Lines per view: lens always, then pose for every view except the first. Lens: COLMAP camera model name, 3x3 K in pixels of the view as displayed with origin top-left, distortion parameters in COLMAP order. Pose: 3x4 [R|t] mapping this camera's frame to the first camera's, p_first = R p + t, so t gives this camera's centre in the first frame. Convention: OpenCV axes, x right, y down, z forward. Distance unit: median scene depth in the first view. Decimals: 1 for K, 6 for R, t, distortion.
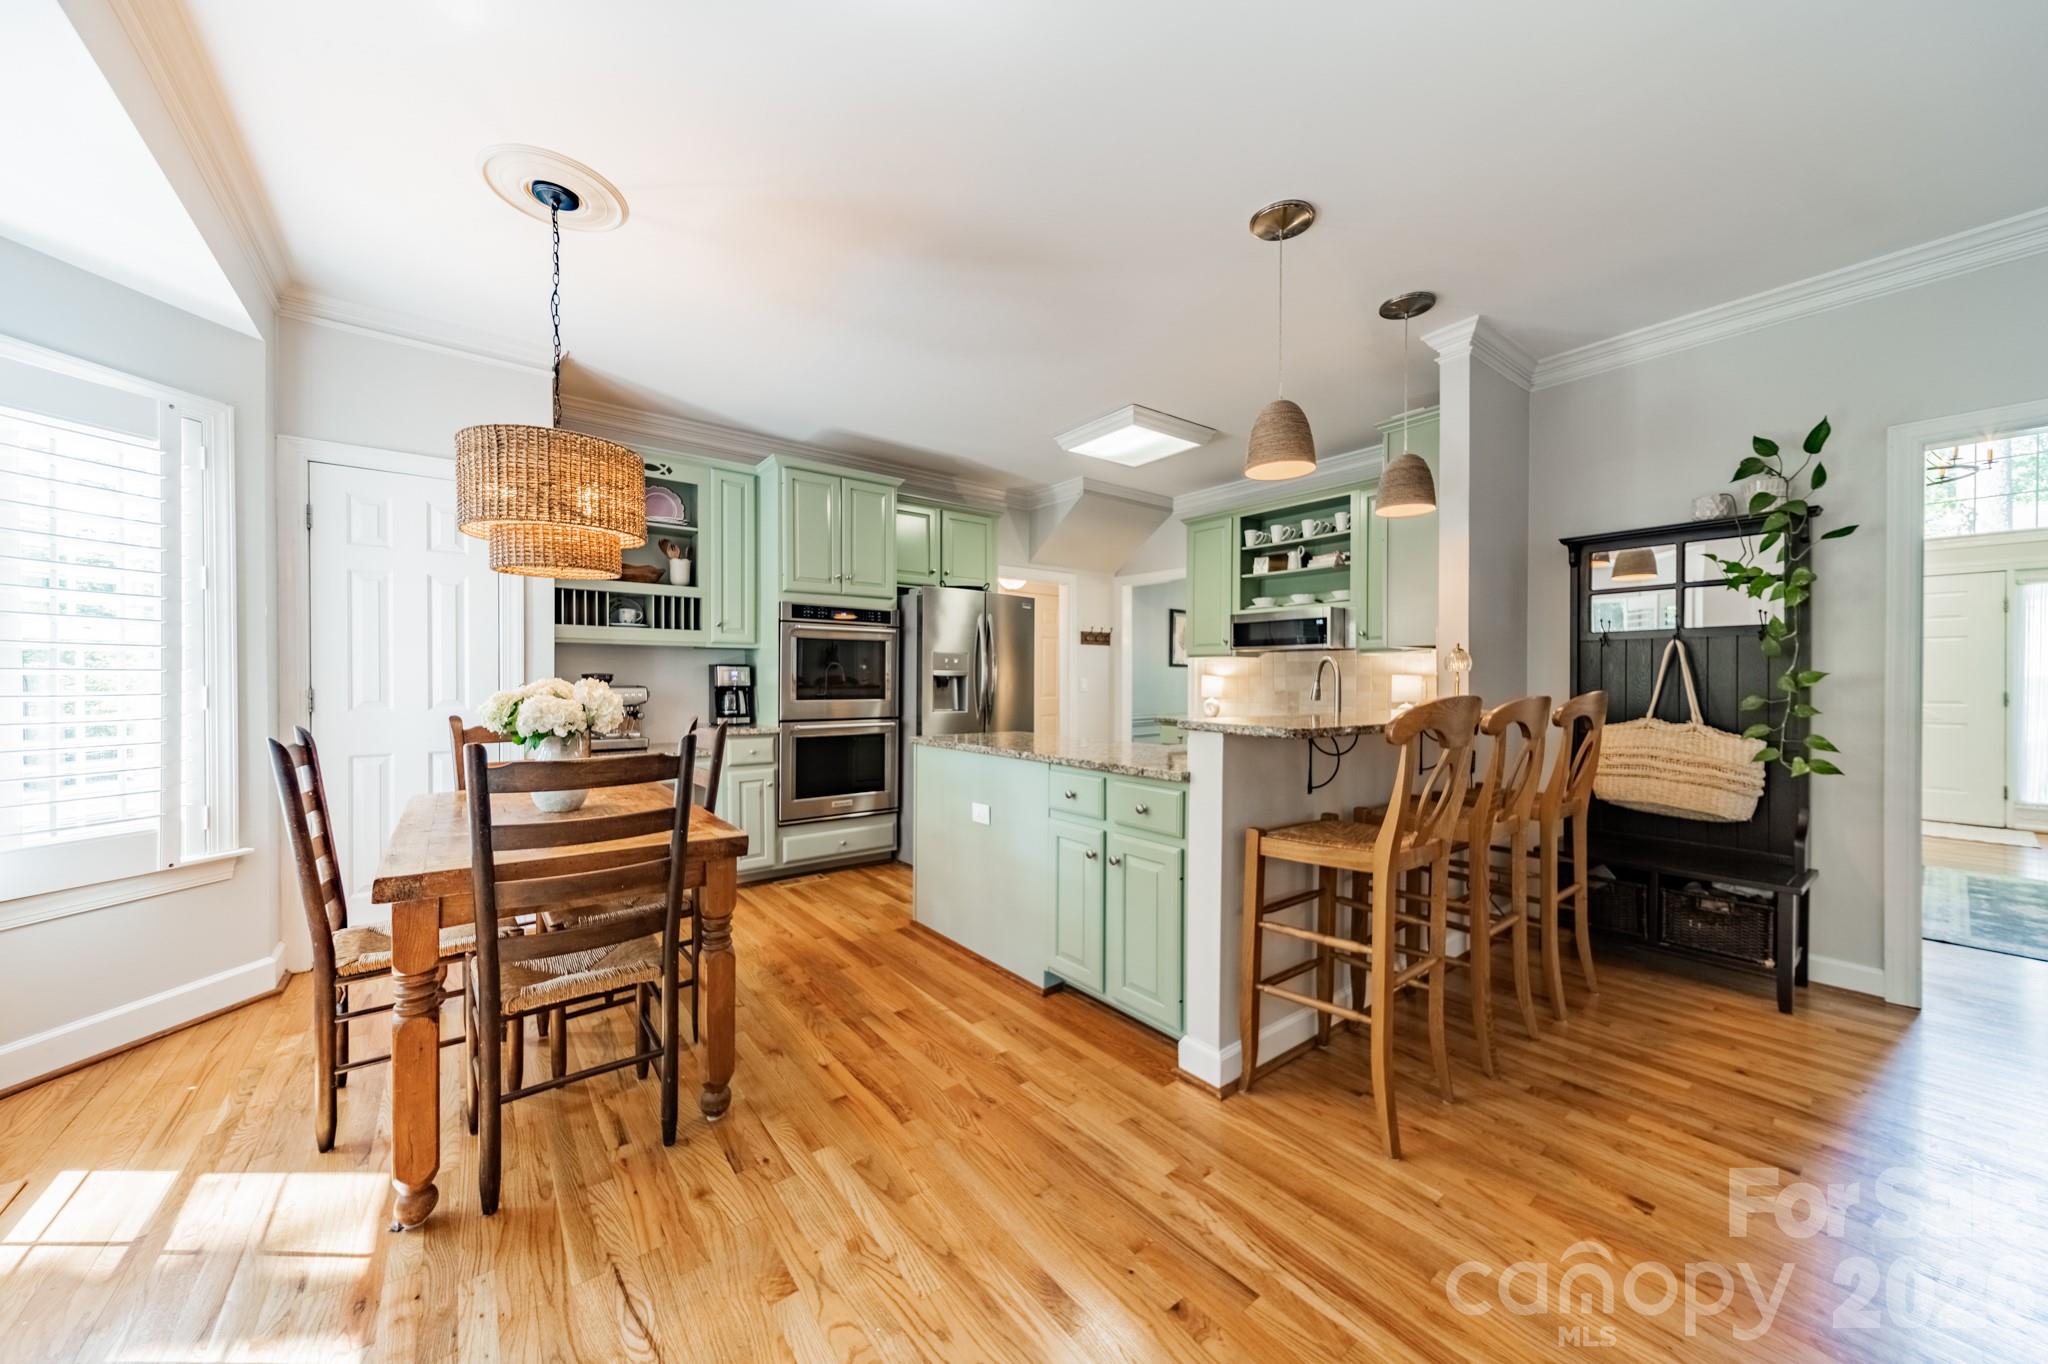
lens RADIAL K [[717.3, 0, 1033.4], [0, 717.3, 682.0], [0, 0, 1]] dist [0.005682, 0.000121]
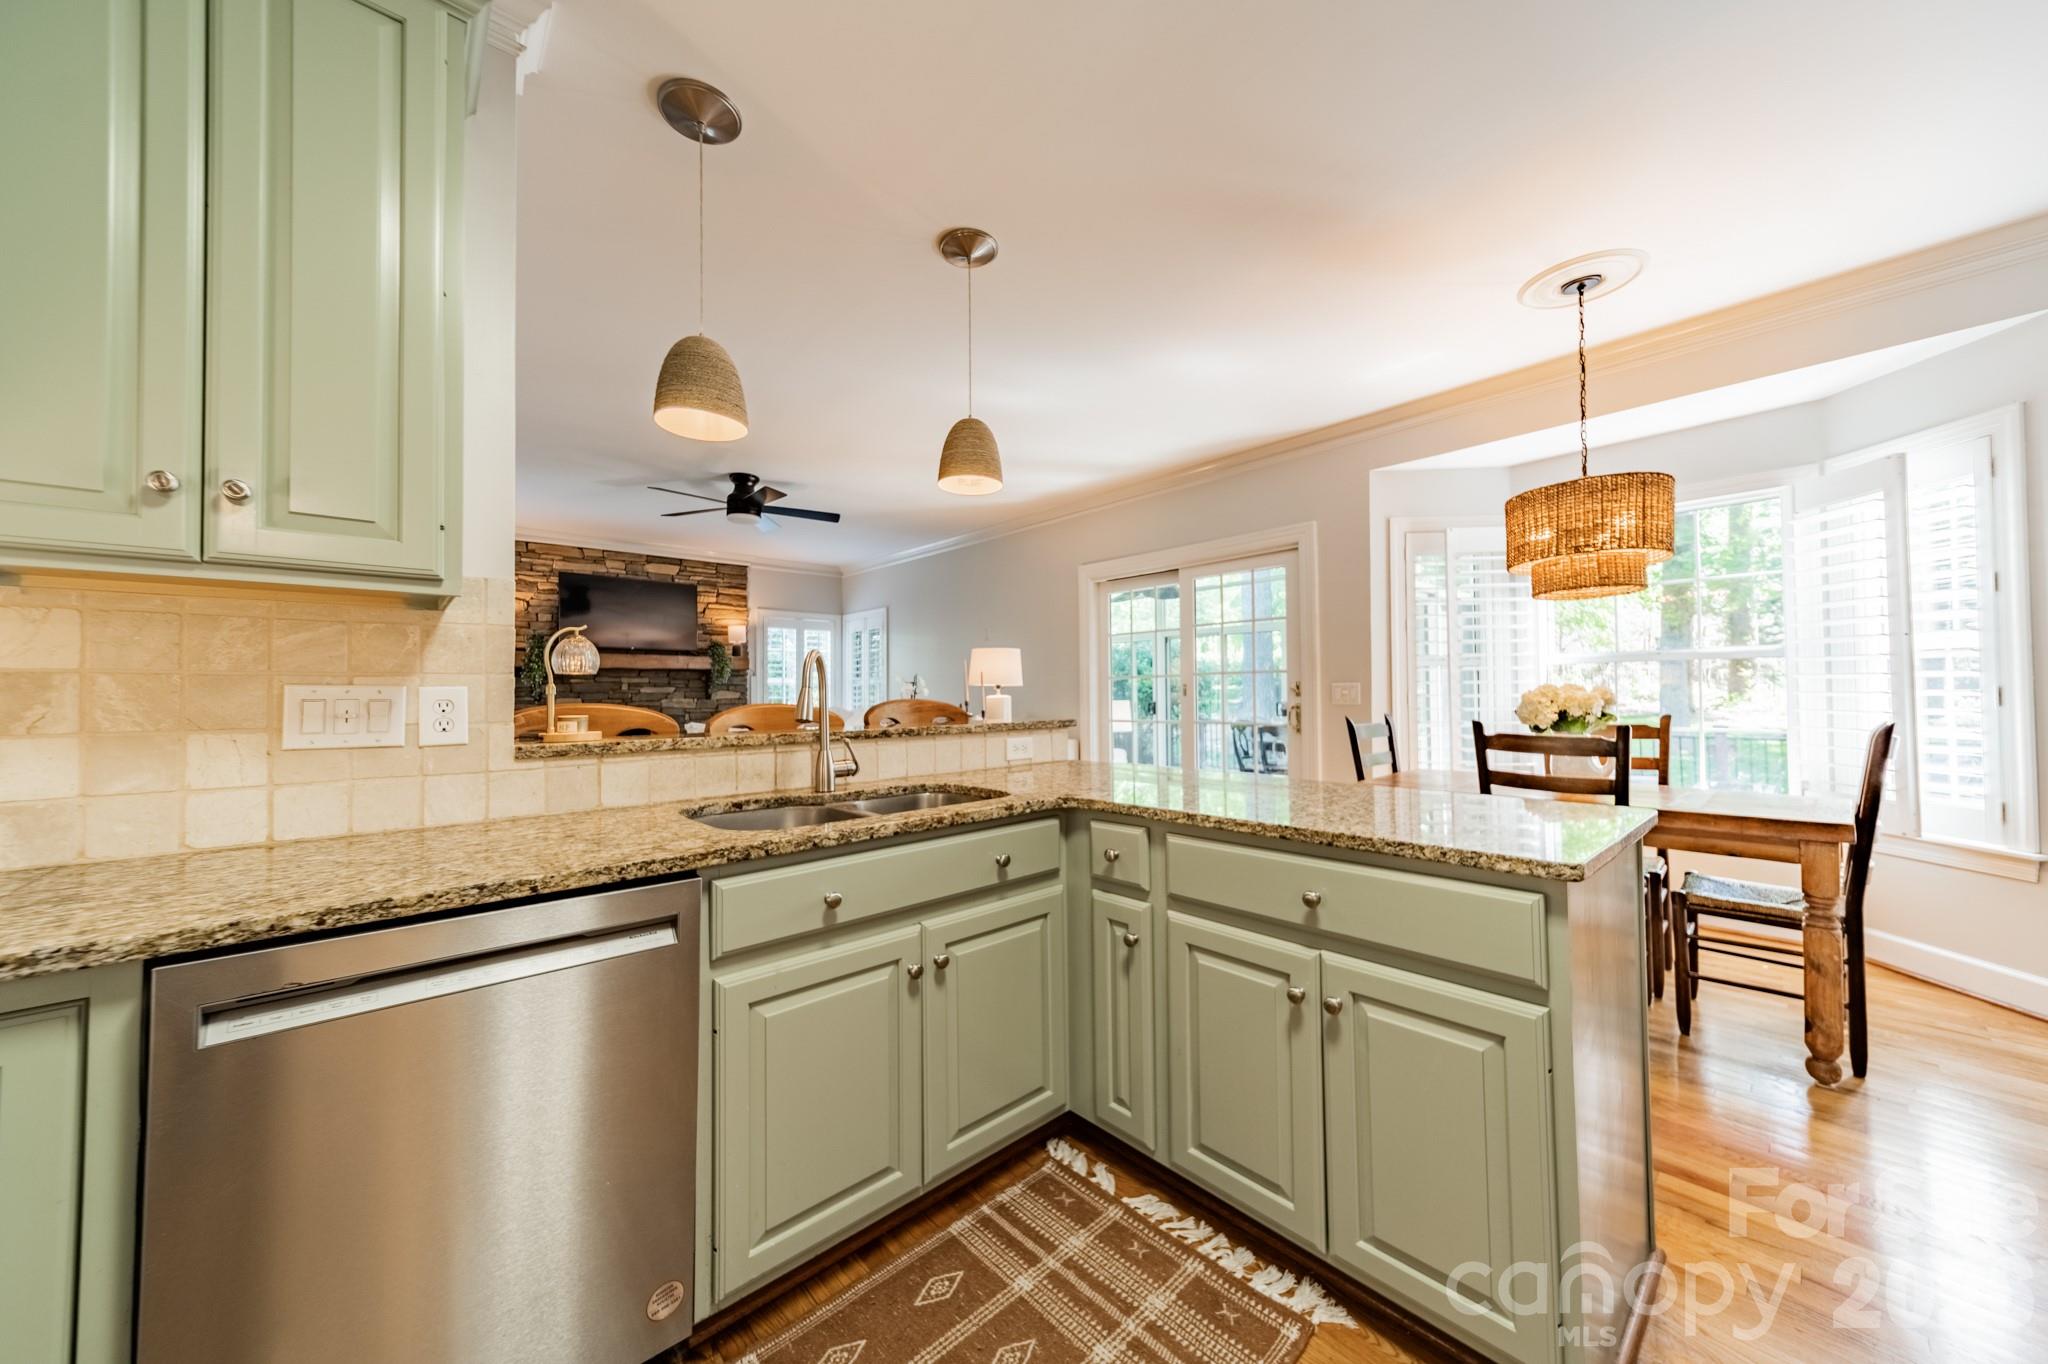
lens RADIAL K [[717.3, 0, 1027.3], [0, 717.3, 679.6], [0, 0, 1]] dist [0.005682, 0.000121]
pose [[-0.997838, 0.007569, -0.065289, 0.188490], [0.008762, 0.999799, -0.018007, 0.001867], [0.065139, -0.018540, -0.997704, 1.167867]]
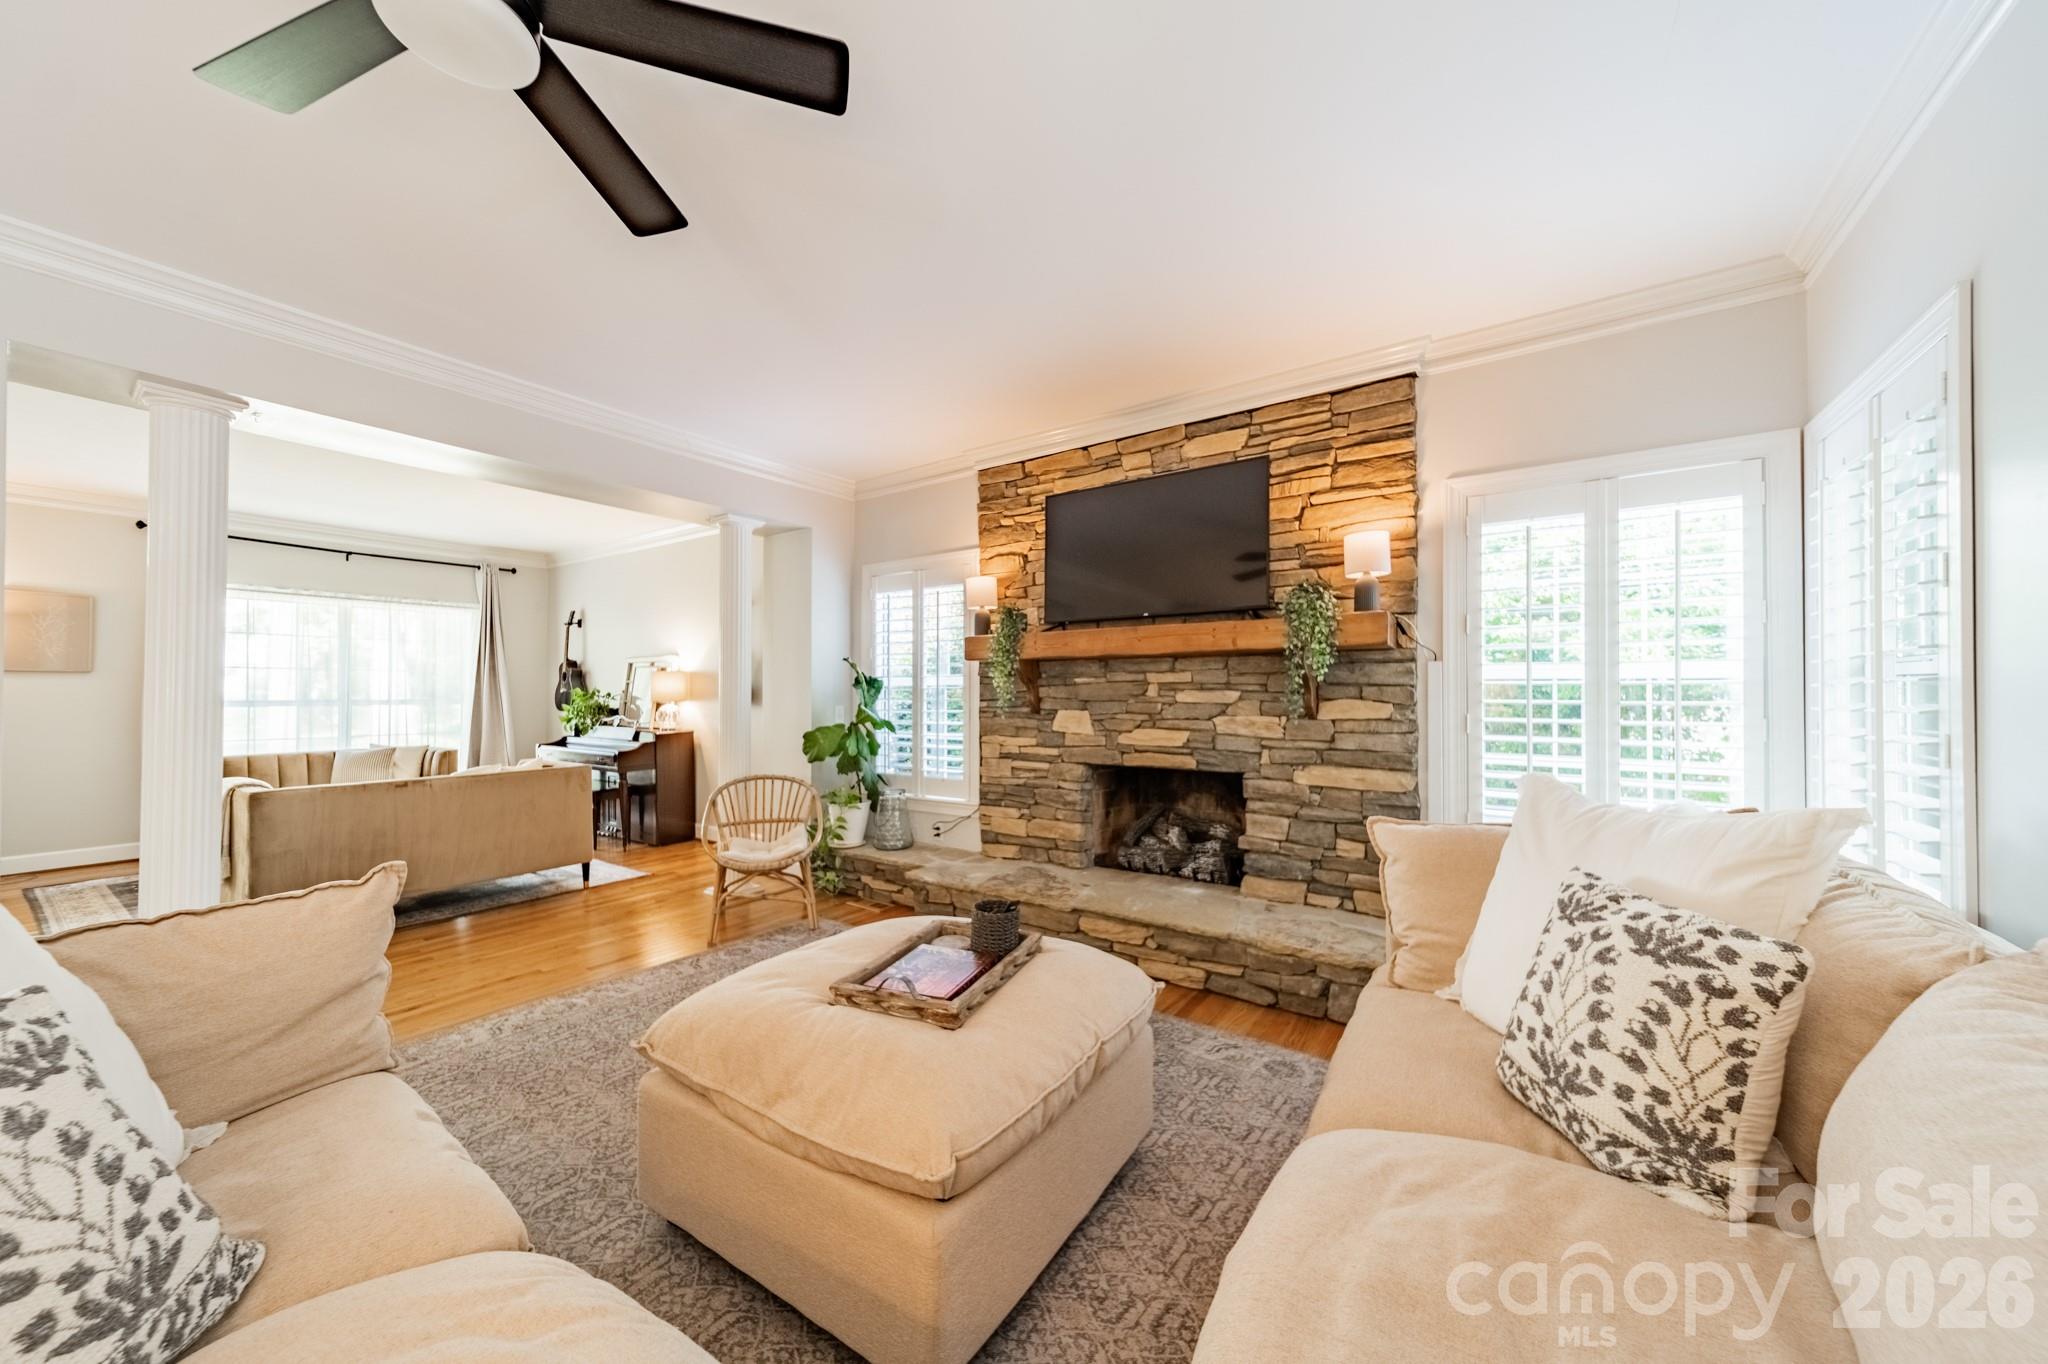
lens RADIAL K [[717.3, 0, 1024.4], [0, 717.3, 684.4], [0, 0, 1]] dist [0.005682, 0.000121]
pose [[-0.306968, 0.009710, 0.951670, 0.233592], [0.005688, 0.999949, -0.008368, -0.021238], [-0.951703, 0.002845, -0.307008, -0.199660]]
